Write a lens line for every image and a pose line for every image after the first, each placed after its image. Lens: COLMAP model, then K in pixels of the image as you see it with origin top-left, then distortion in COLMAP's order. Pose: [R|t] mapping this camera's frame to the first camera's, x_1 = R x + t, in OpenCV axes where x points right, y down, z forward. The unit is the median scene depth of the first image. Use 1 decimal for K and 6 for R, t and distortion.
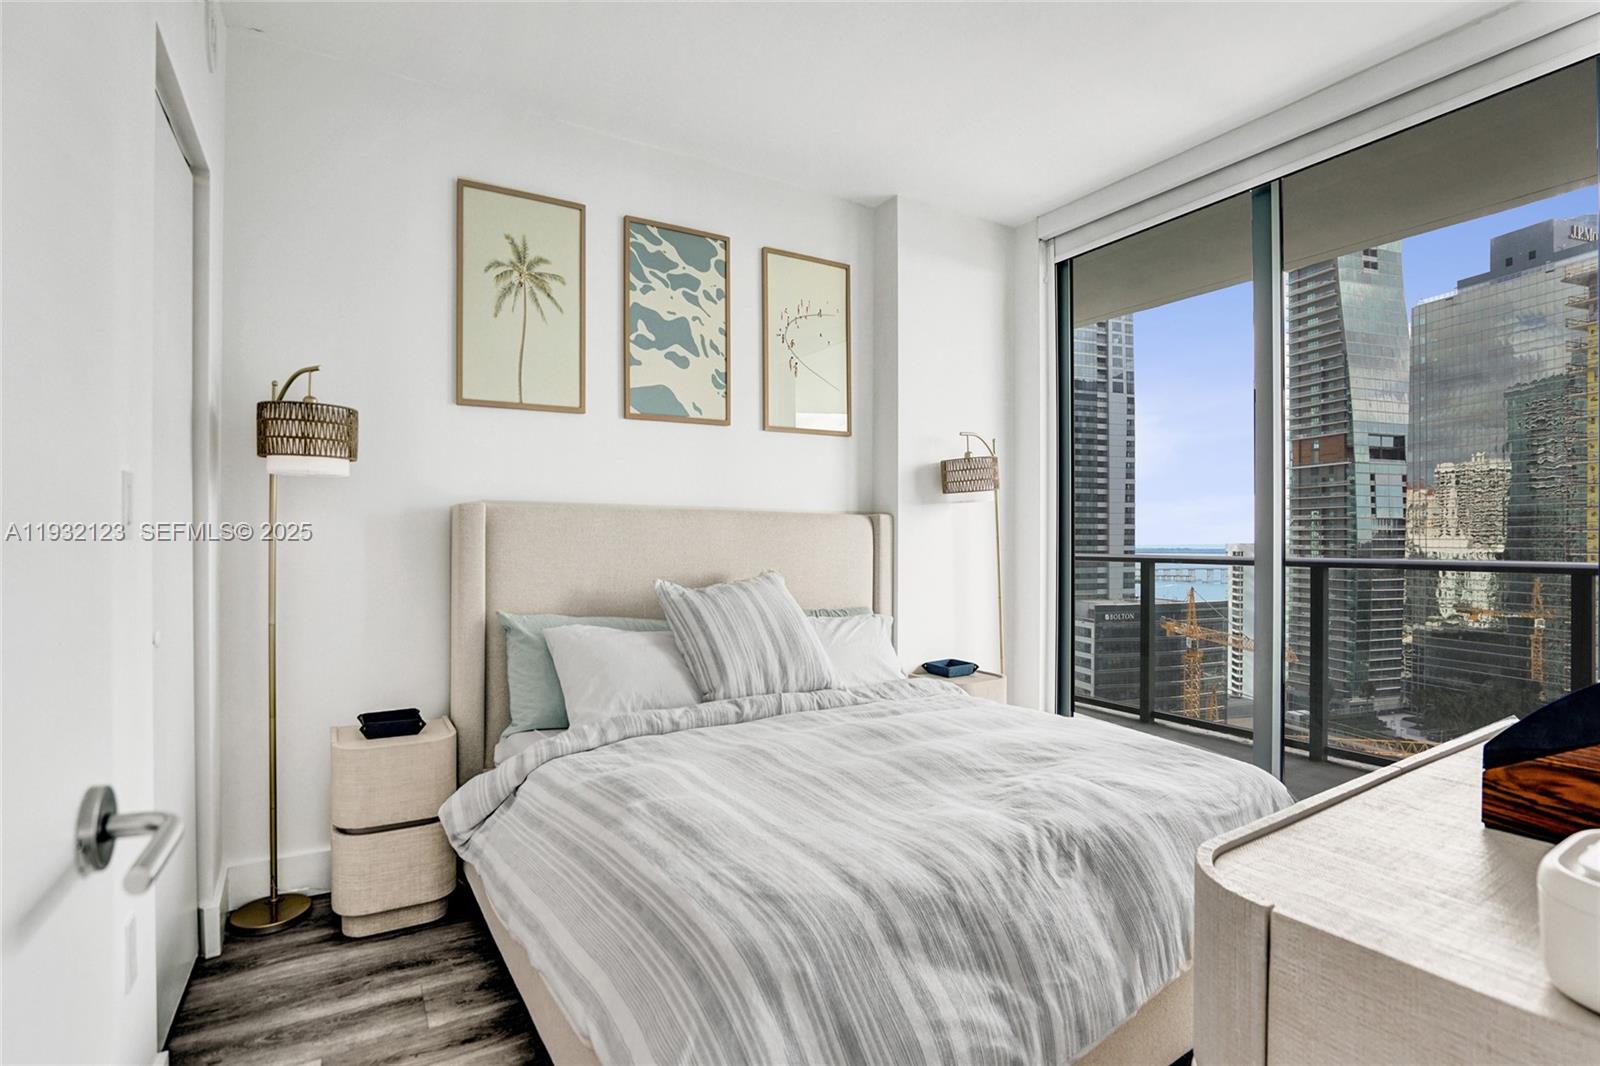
lens RADIAL K [[754.3, 0, 802.0], [0, 754.3, 545.1], [0, 0, 1]] dist [-0.057189, 0.020815]
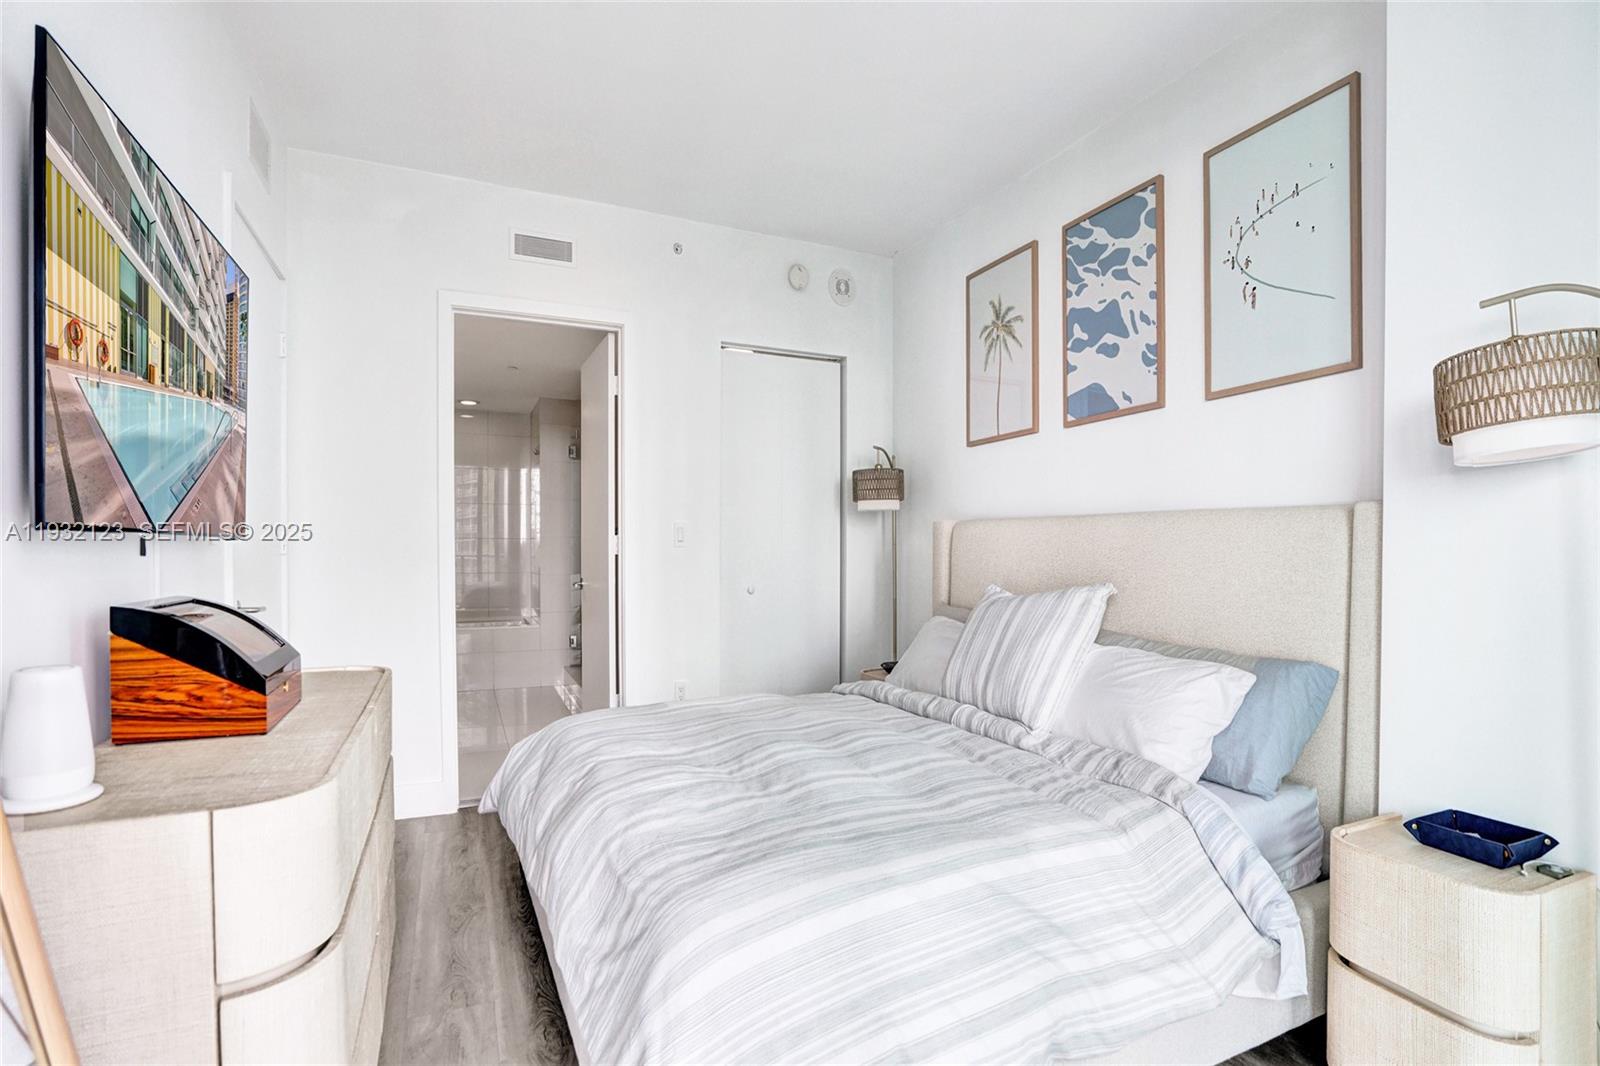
lens RADIAL K [[760.4, 0, 815.0], [0, 760.4, 543.5], [0, 0, 1]] dist [-0.005752, 0.001526]
pose [[-0.107429, -0.007289, -0.994186, 0.823107], [-0.011457, 0.999916, -0.006093, -0.002822], [0.994147, 0.010736, -0.107503, 0.783764]]
